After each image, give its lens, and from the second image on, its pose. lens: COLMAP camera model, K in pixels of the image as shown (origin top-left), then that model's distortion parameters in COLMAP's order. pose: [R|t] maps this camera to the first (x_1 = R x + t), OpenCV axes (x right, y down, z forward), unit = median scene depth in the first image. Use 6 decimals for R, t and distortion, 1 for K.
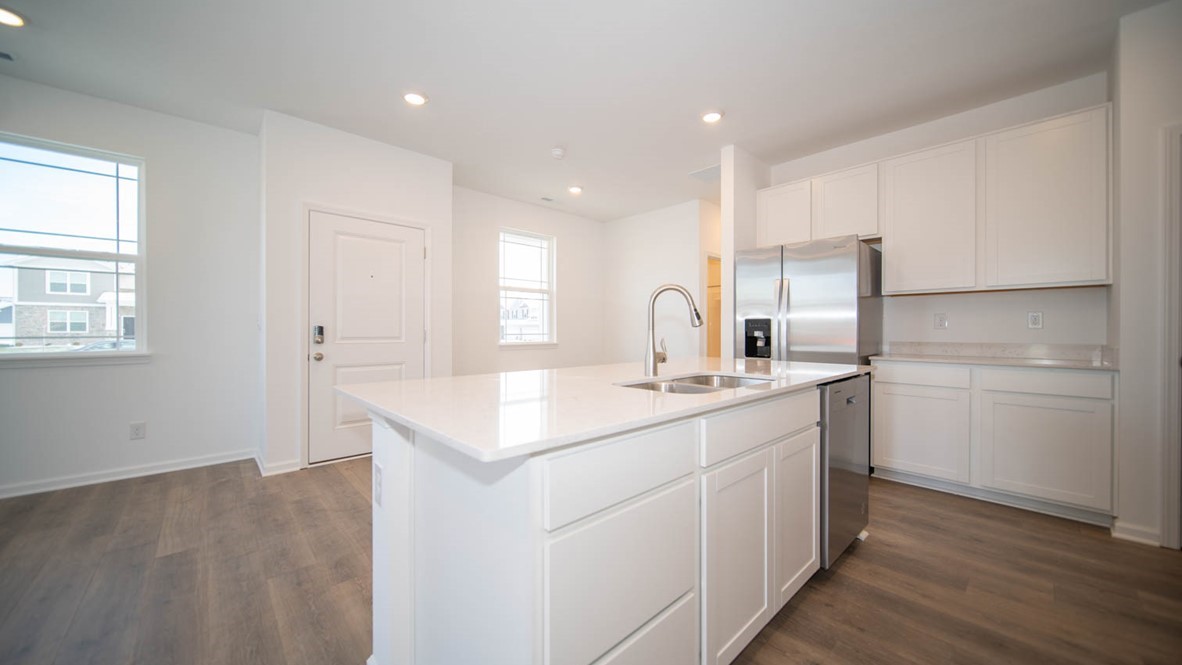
lens RADIAL K [[413.0, 0, 588.1], [0, 413.0, 331.4], [0, 0, 1]] dist [-0.000043, -0.000073]
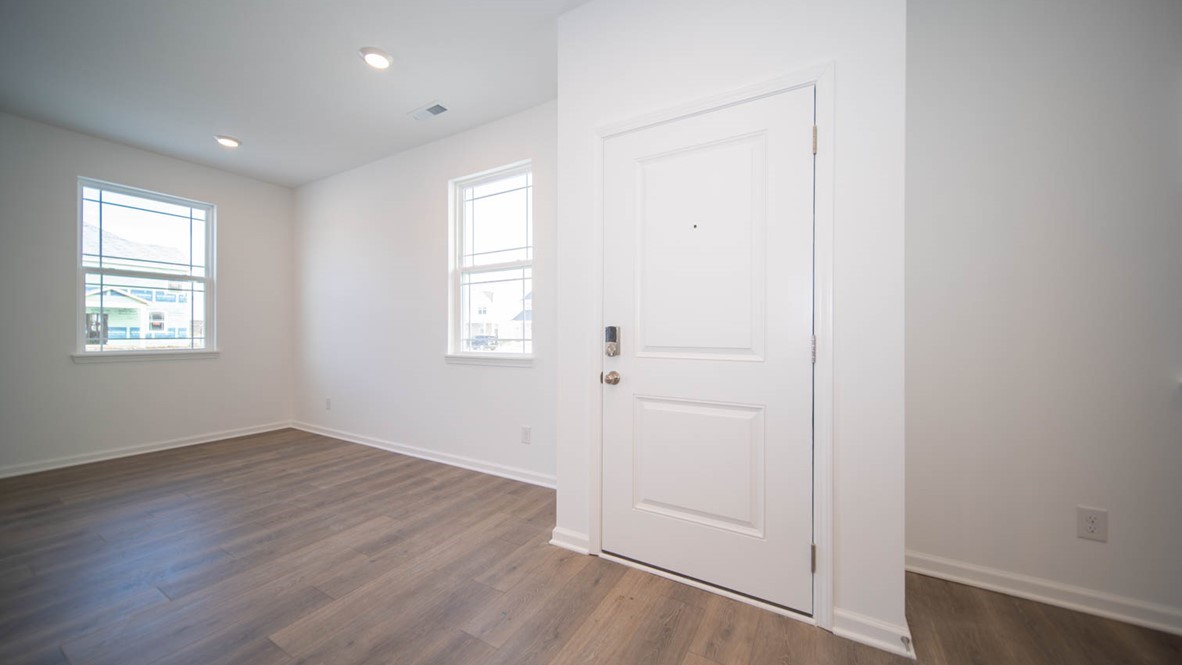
lens RADIAL K [[413.0, 0, 588.1], [0, 413.0, 331.4], [0, 0, 1]] dist [-0.000043, -0.000073]
pose [[0.295138, -0.004415, -0.955445, -0.090393], [-0.000906, 0.999988, -0.004900, -0.003285], [0.955454, 0.002312, 0.295130, 0.791086]]
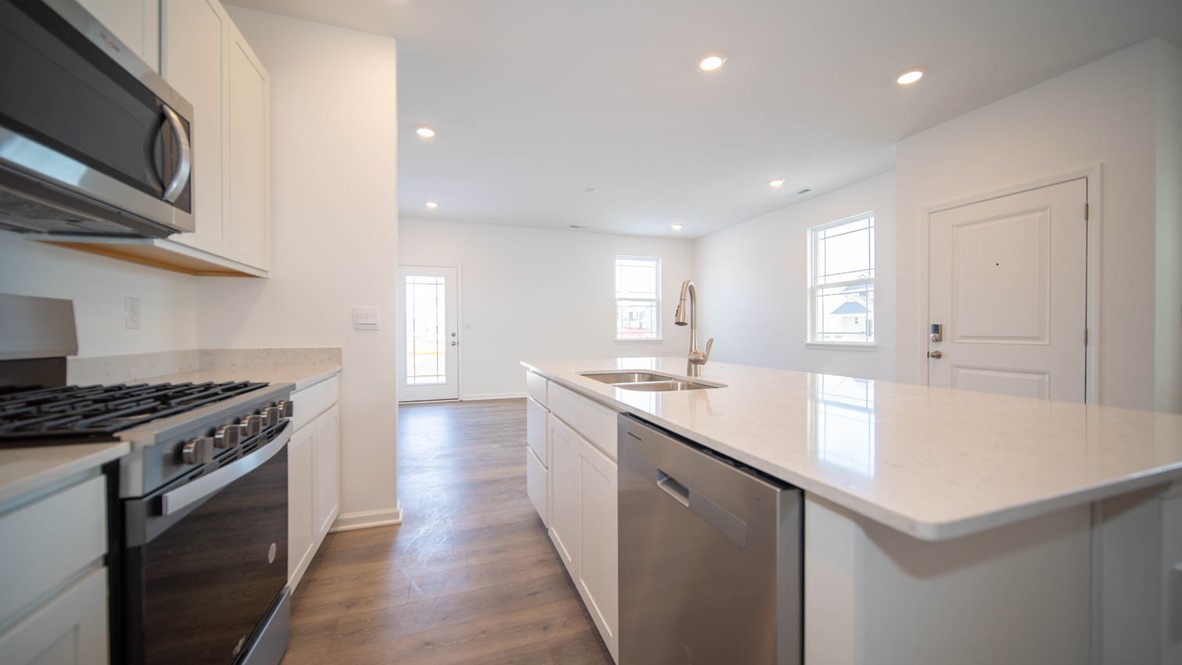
lens RADIAL K [[417.2, 0, 595.2], [0, 417.2, 333.2], [0, 0, 1]] dist [-0.000565, -0.000012]
pose [[-0.382689, 0.009348, -0.923830, 0.614634], [0.004447, 0.999956, 0.008276, -0.003219], [0.923867, -0.000941, -0.382714, 0.619894]]
